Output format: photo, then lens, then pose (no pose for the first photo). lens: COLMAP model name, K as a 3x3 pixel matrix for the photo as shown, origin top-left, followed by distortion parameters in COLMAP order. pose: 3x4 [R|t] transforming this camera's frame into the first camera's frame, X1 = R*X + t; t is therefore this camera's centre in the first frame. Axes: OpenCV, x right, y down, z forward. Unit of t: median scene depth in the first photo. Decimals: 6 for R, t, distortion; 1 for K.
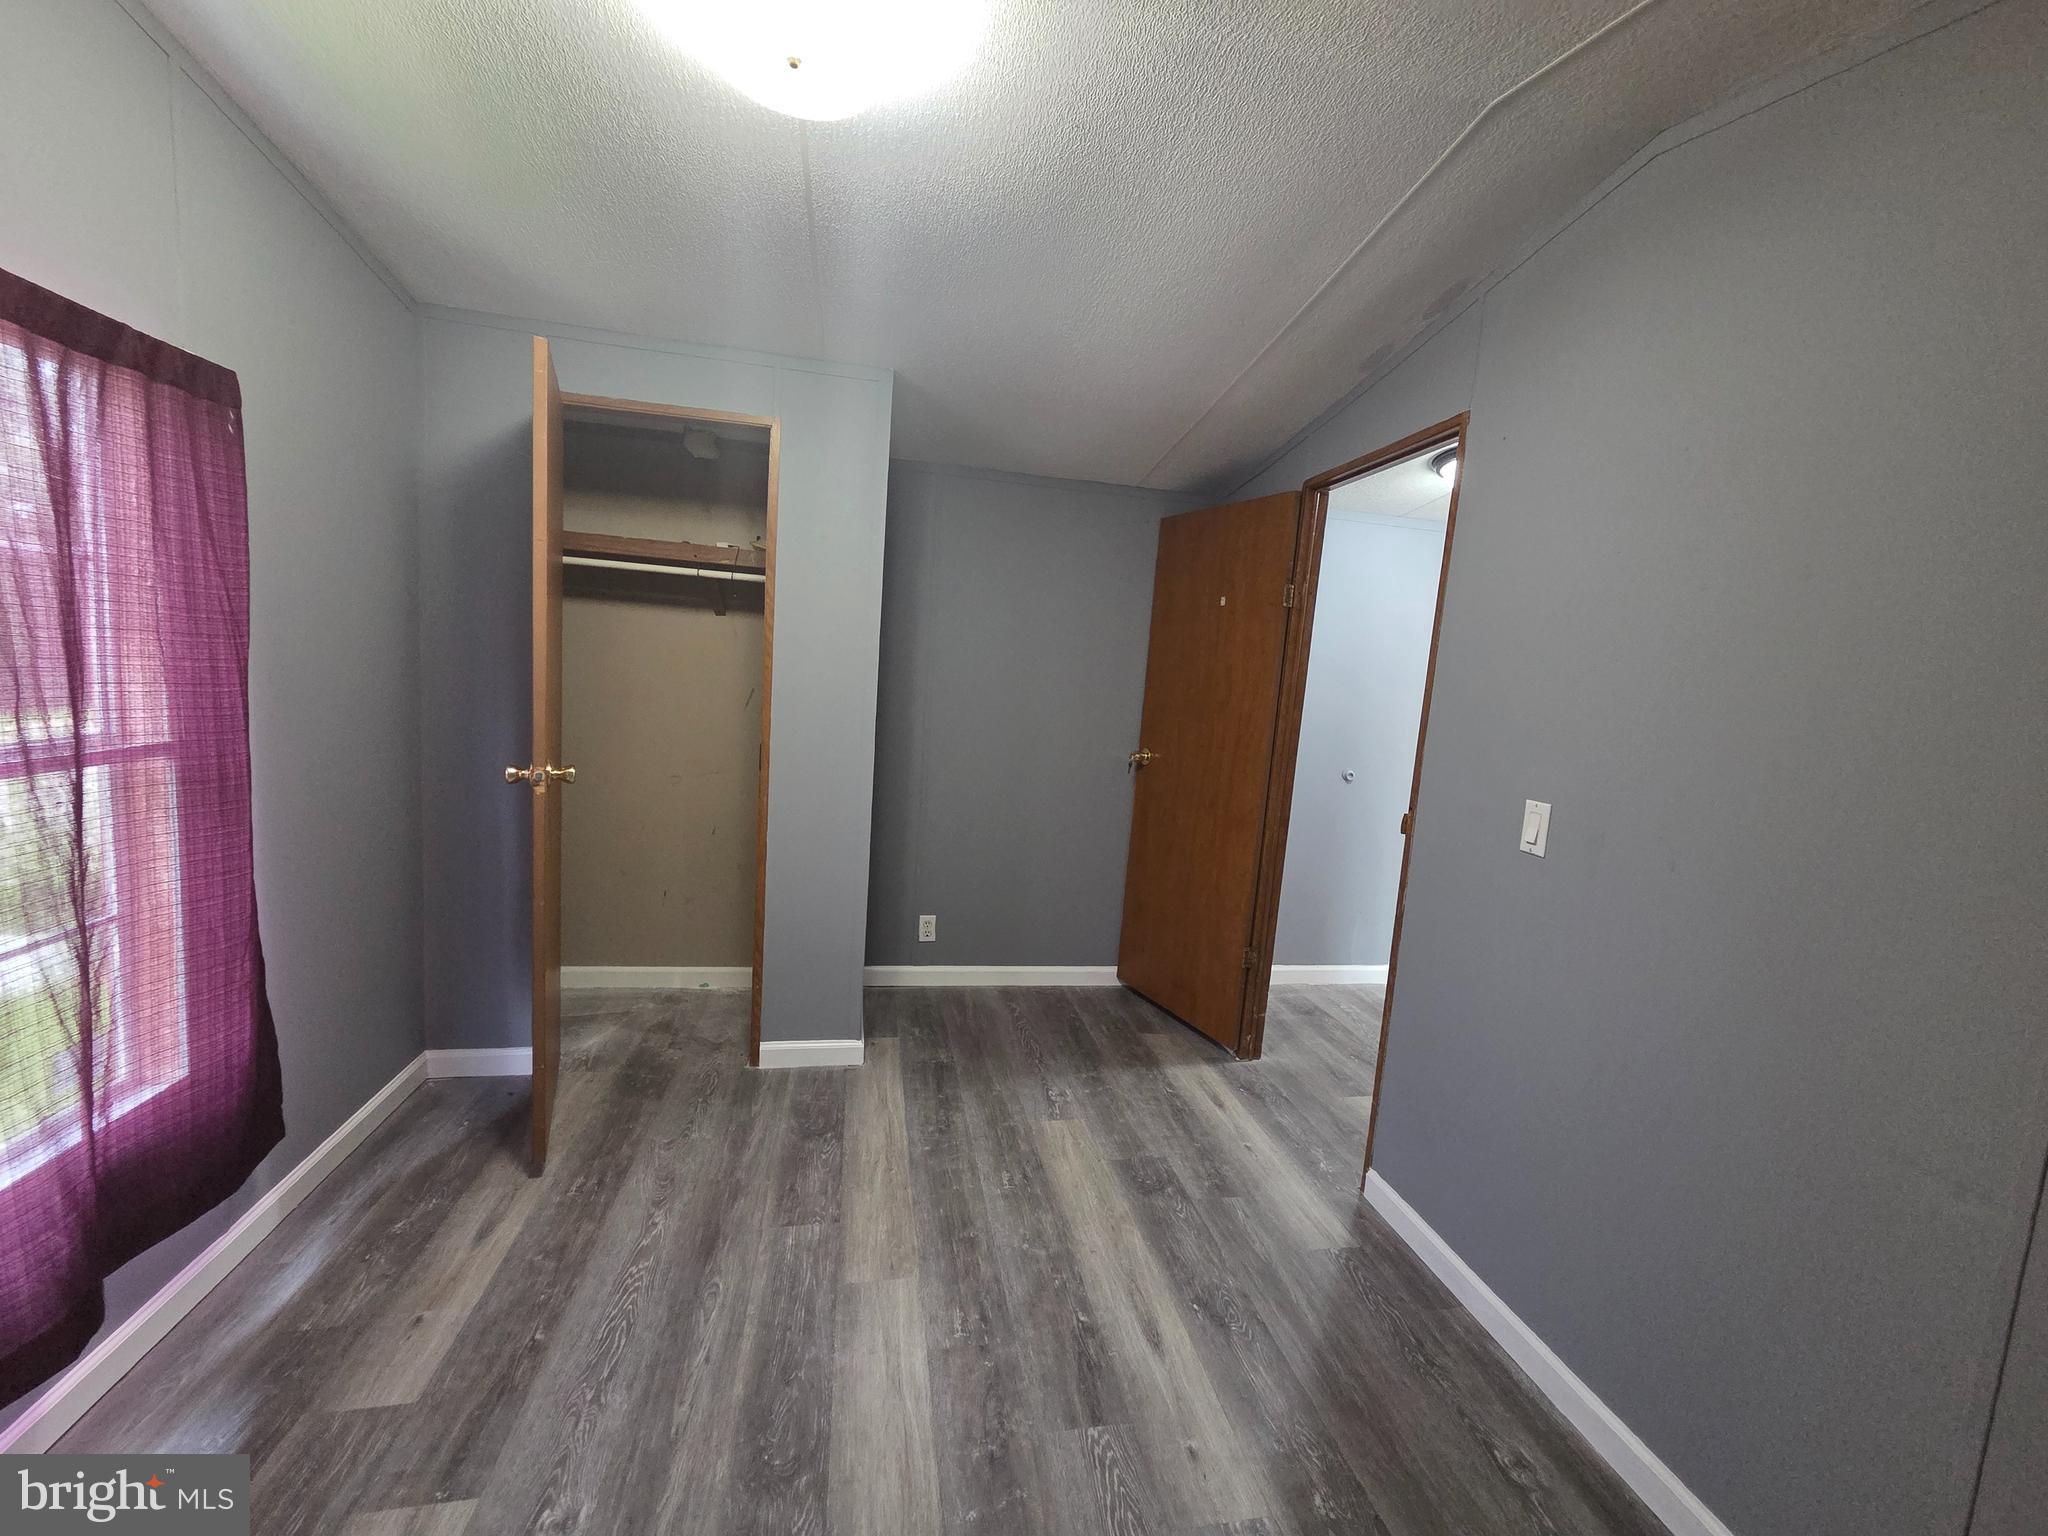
lens RADIAL K [[837.0, 0, 1024.0], [0, 837.0, 765.7], [0, 0, 1]] dist [0.000745, -0.000045]
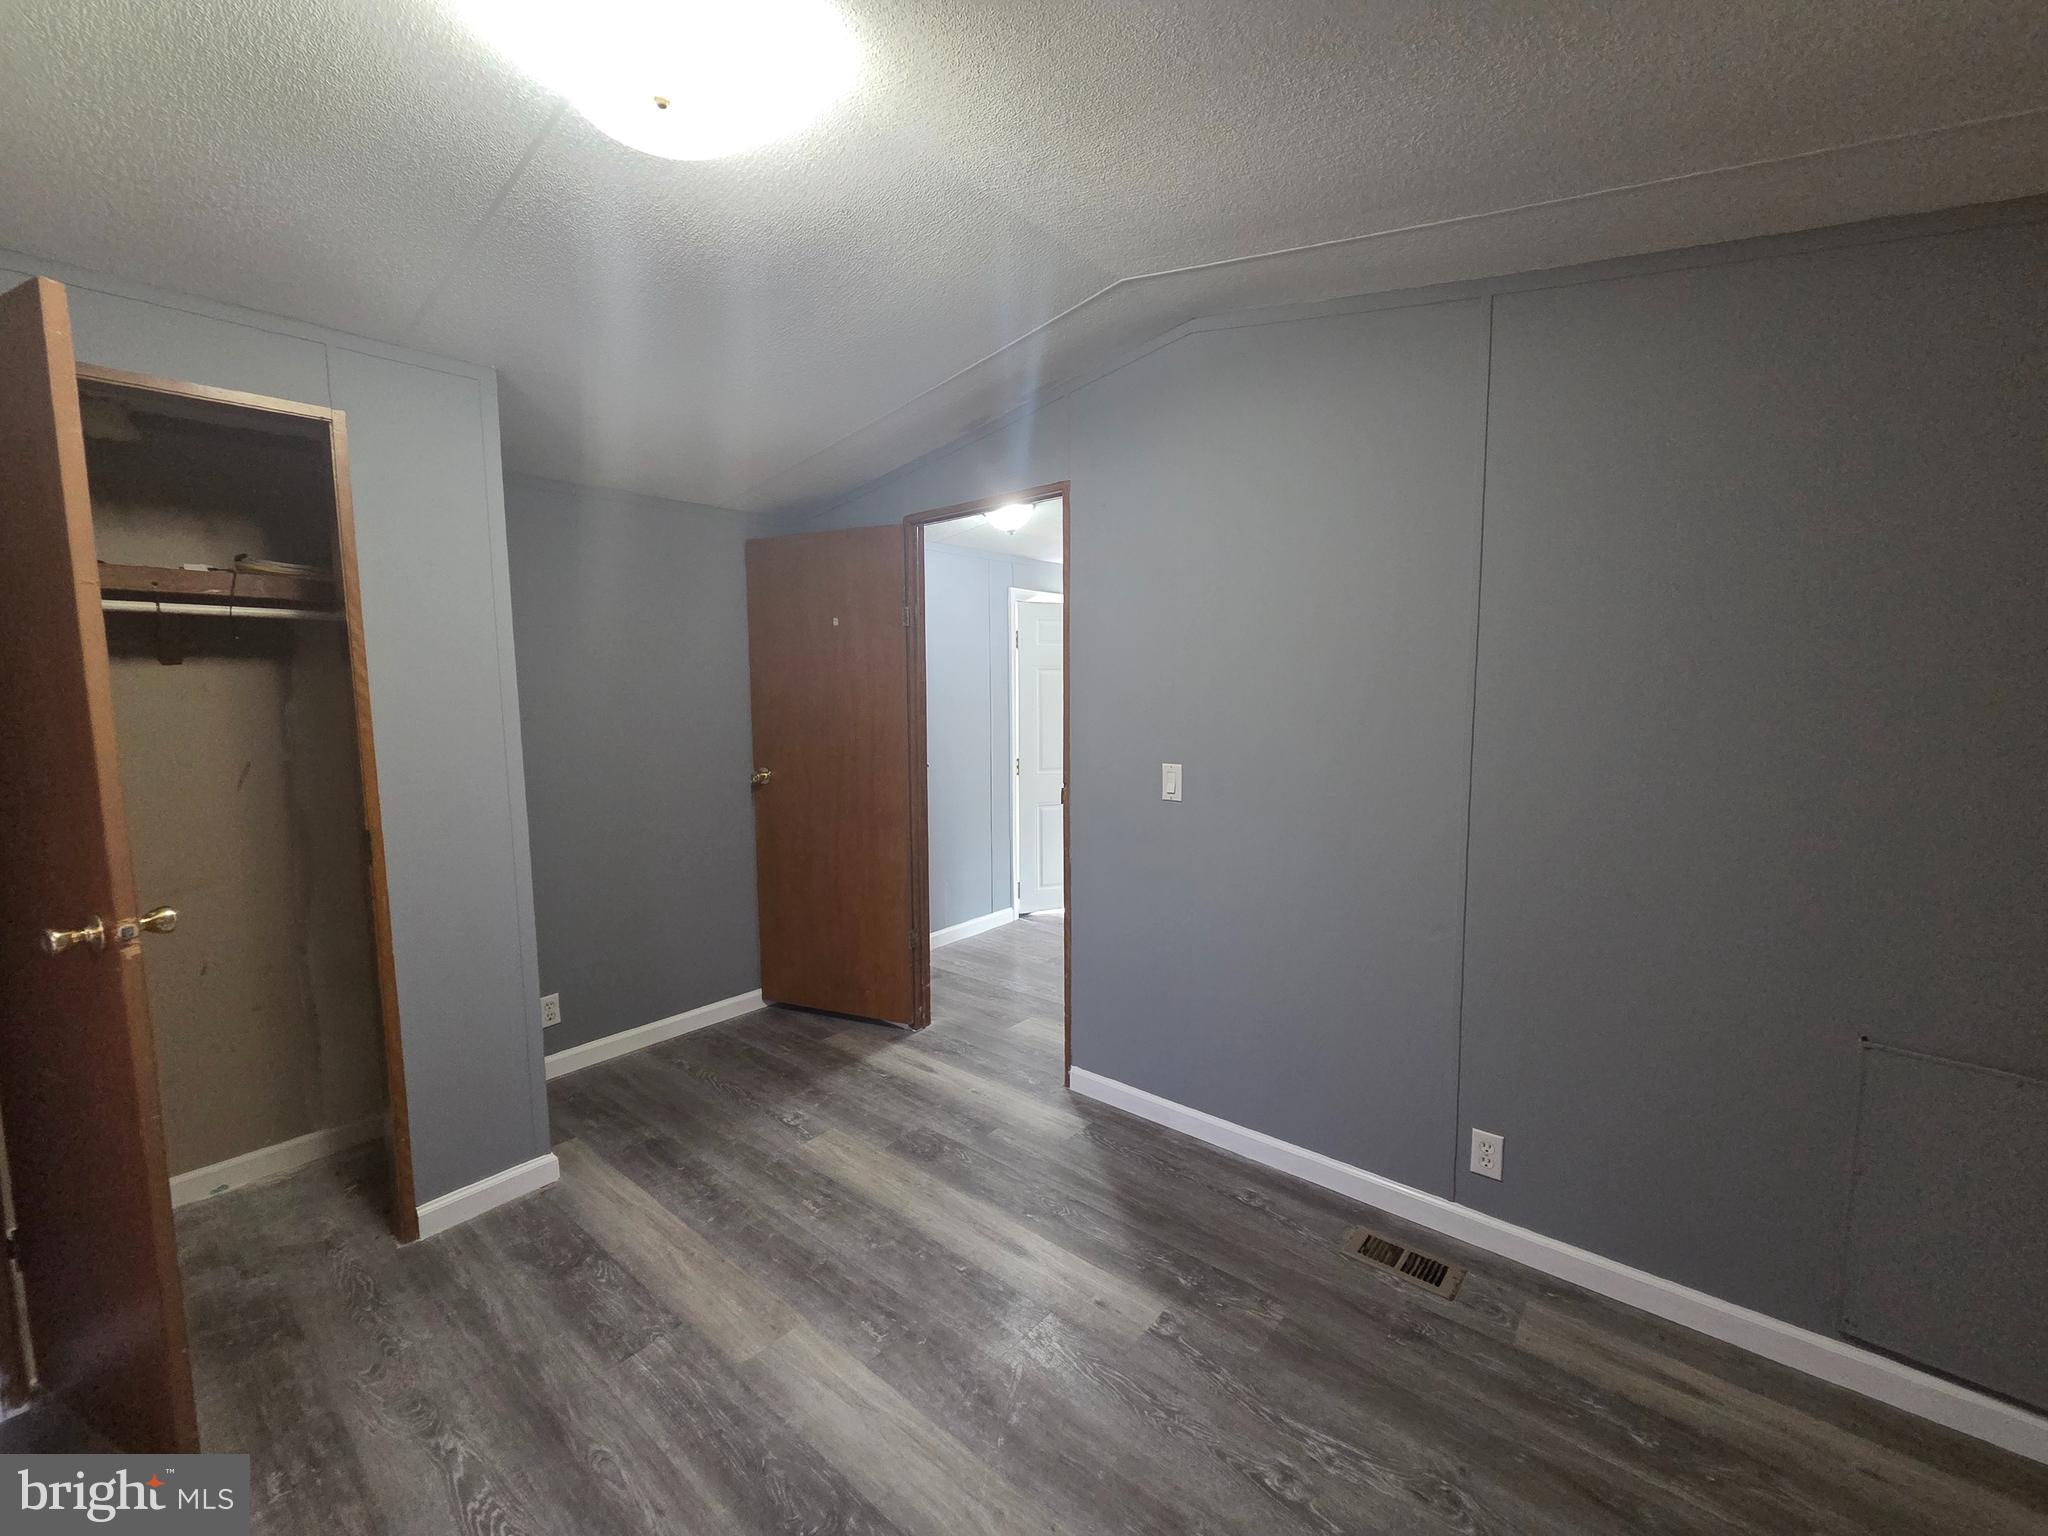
lens RADIAL K [[837.0, 0, 1031.6], [0, 837.0, 763.9], [0, 0, 1]] dist [0.000745, -0.000045]
pose [[0.772343, -0.137423, 0.620162, -0.388450], [0.137105, 0.989369, 0.048487, -0.049977], [-0.620232, 0.047579, 0.782974, 0.015560]]
